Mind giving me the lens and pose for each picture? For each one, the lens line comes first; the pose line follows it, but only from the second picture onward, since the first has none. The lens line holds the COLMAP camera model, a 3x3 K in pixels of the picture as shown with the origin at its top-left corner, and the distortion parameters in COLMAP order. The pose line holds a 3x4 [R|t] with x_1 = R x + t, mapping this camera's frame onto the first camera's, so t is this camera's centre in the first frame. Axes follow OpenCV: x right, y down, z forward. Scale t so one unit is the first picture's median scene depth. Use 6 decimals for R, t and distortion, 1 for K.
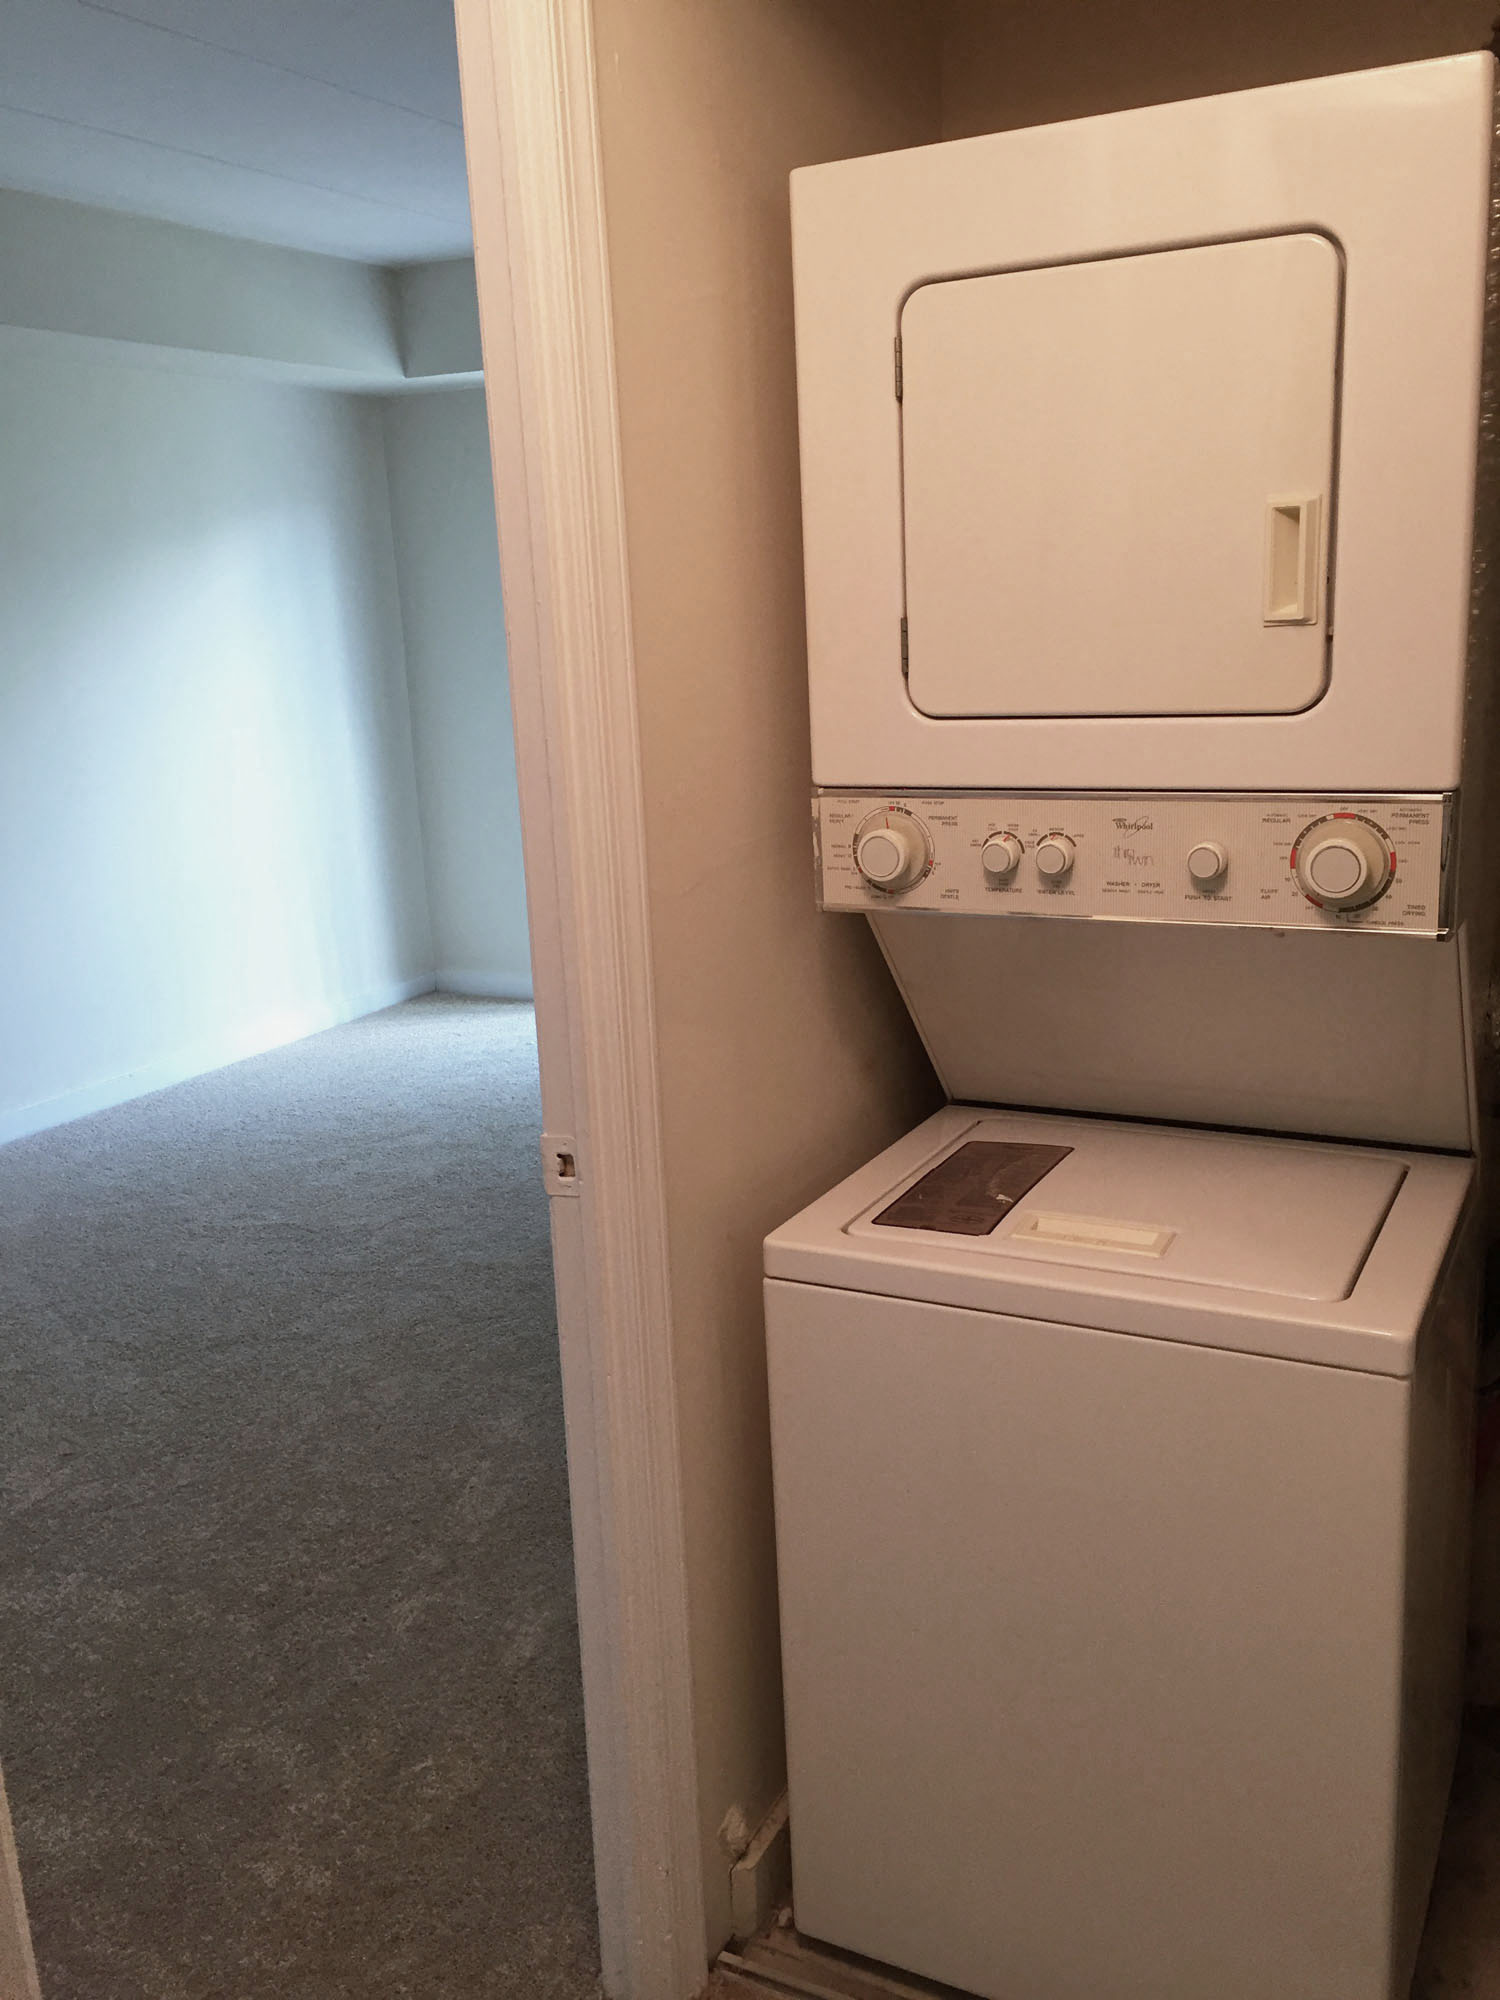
lens RADIAL K [[1731.2, 0, 750.0], [0, 1731.2, 1000.0], [0, 0, 1]] dist [0.115848, -0.148999]
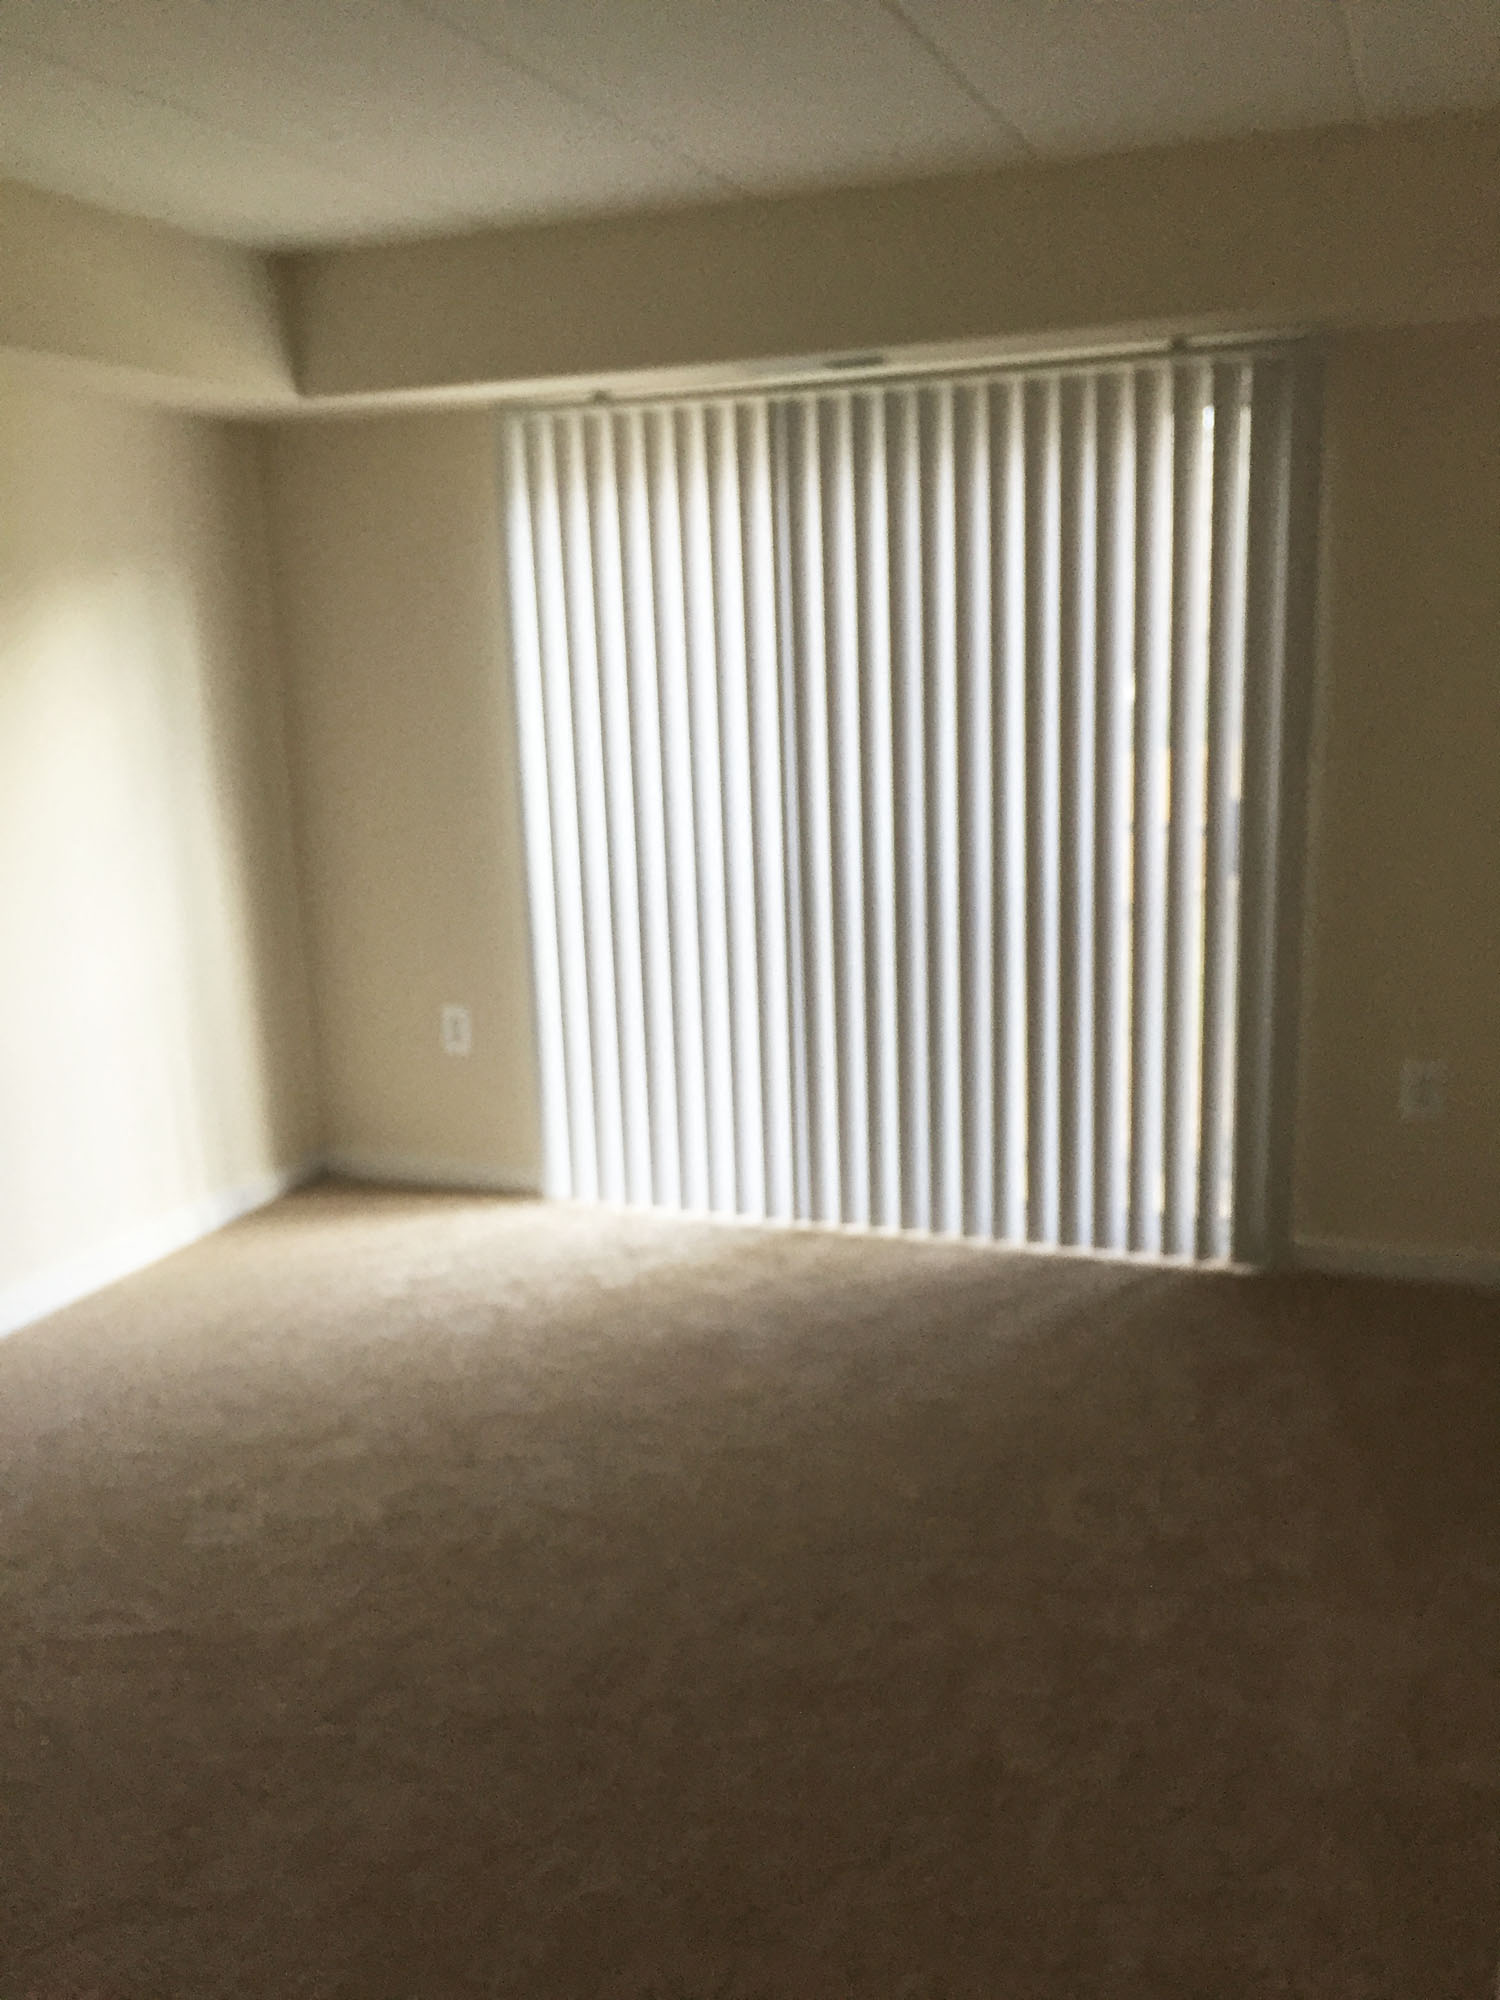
lens RADIAL K [[1731.2, 0, 750.0], [0, 1731.2, 1000.0], [0, 0, 1]] dist [0.115848, -0.148999]
pose [[0.993554, -0.004268, 0.113284, -0.107650], [0.006672, 0.999760, -0.020850, -0.088576], [-0.113168, 0.021472, 0.993344, 0.265186]]
